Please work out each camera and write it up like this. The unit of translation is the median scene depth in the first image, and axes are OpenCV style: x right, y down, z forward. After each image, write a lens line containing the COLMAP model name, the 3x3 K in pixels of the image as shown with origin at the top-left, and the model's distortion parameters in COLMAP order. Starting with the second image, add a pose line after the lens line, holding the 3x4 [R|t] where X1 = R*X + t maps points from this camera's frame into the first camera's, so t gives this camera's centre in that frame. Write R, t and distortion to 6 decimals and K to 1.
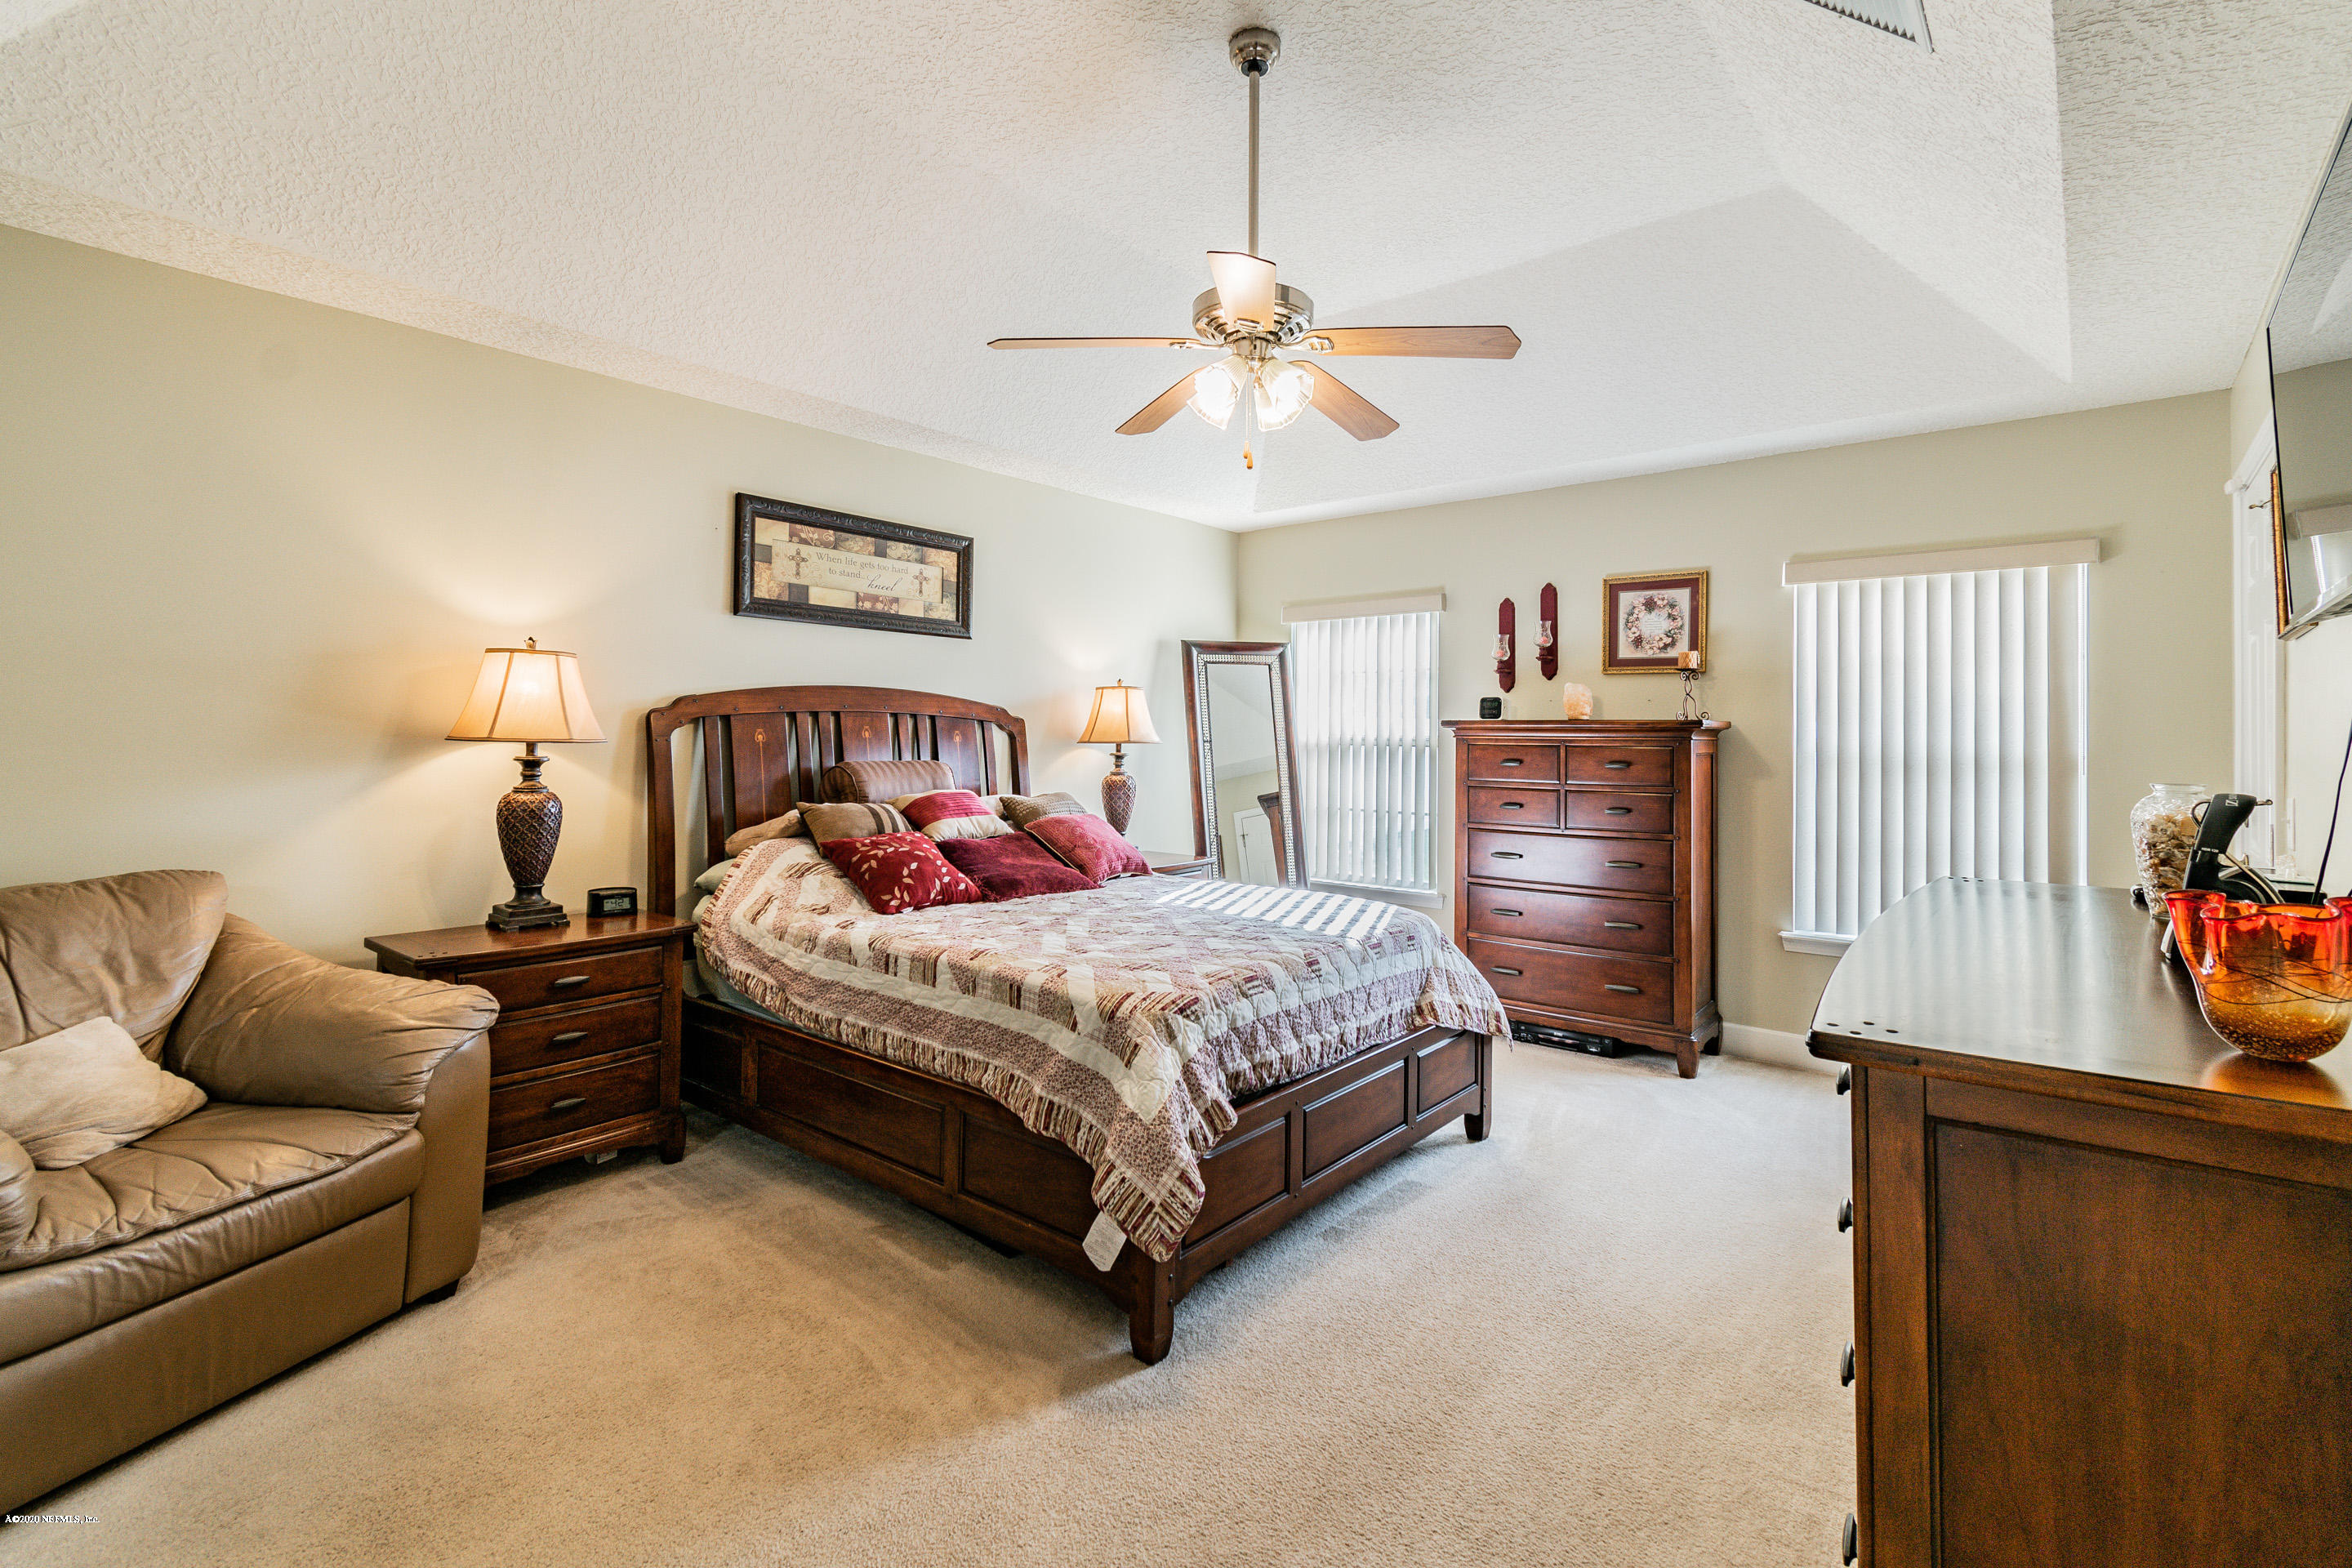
lens RADIAL K [[1047.2, 0, 1164.1], [0, 1047.2, 724.4], [0, 0, 1]] dist [0.002204, 0.000124]
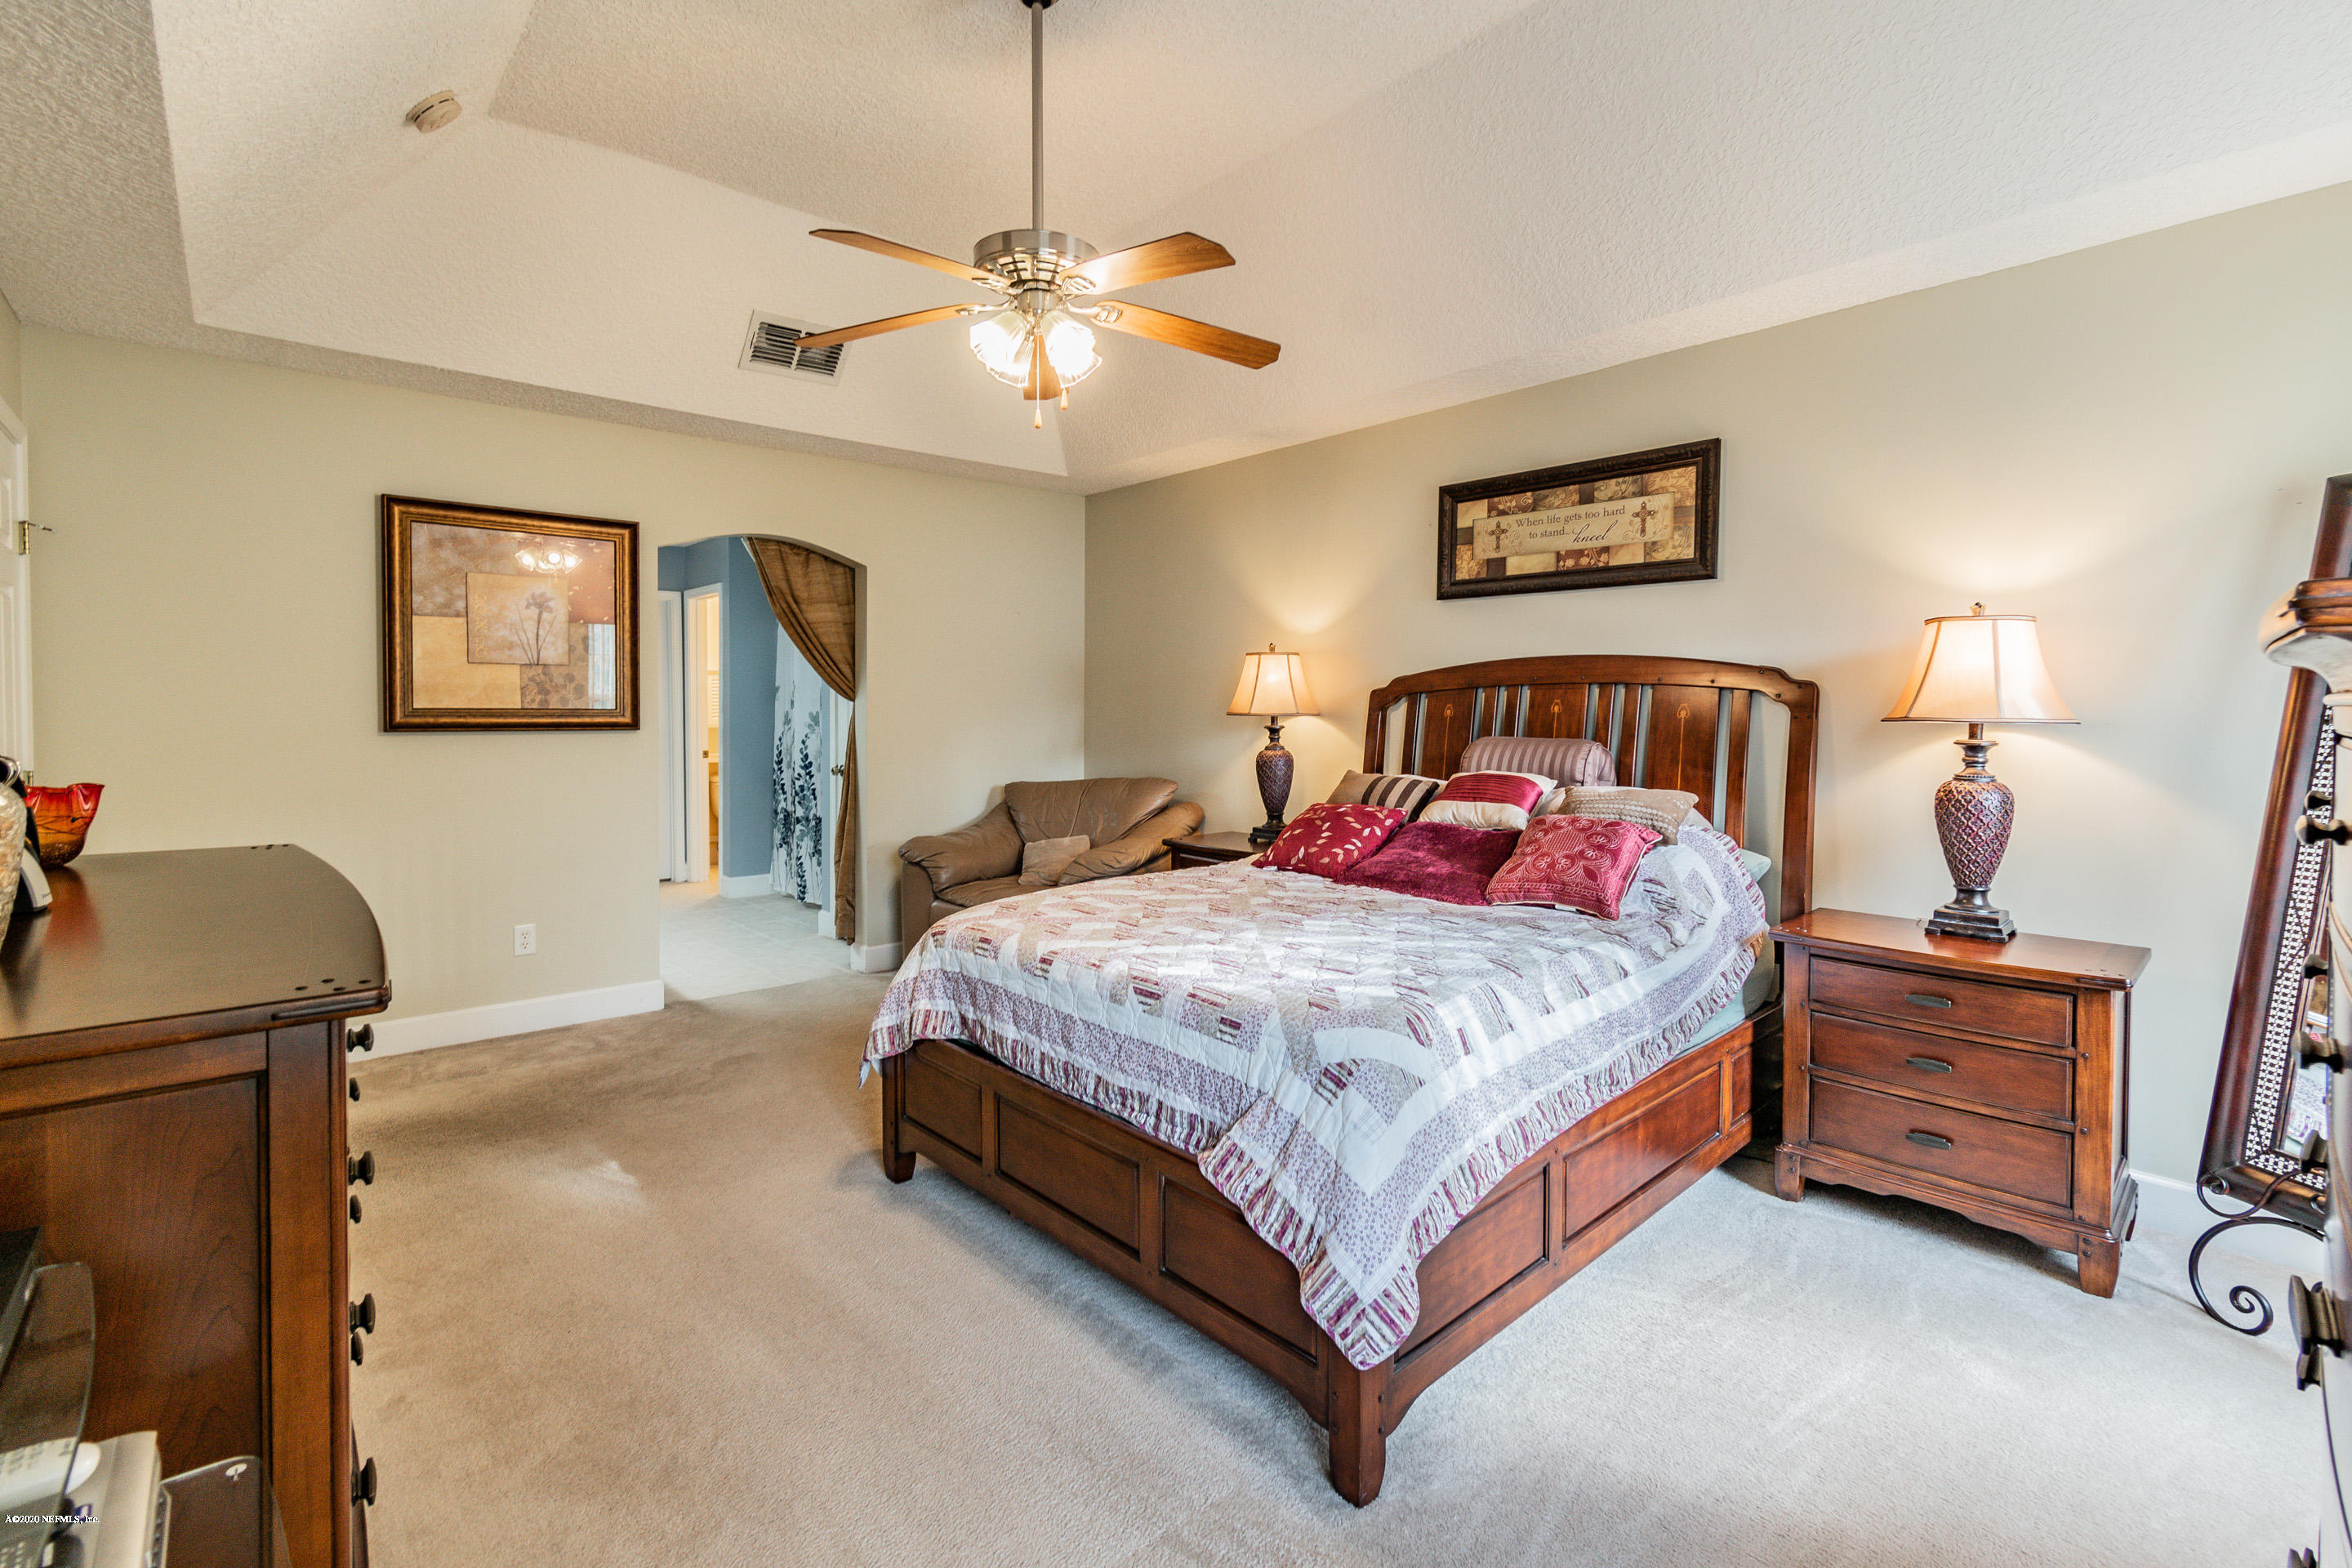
lens RADIAL K [[1047.2, 0, 1164.1], [0, 1047.2, 724.4], [0, 0, 1]] dist [0.002204, 0.000124]
pose [[-0.124198, 0.004958, -0.992245, 0.651279], [0.005647, 0.999975, 0.004290, 0.017006], [0.992241, -0.005070, -0.124223, 0.784919]]
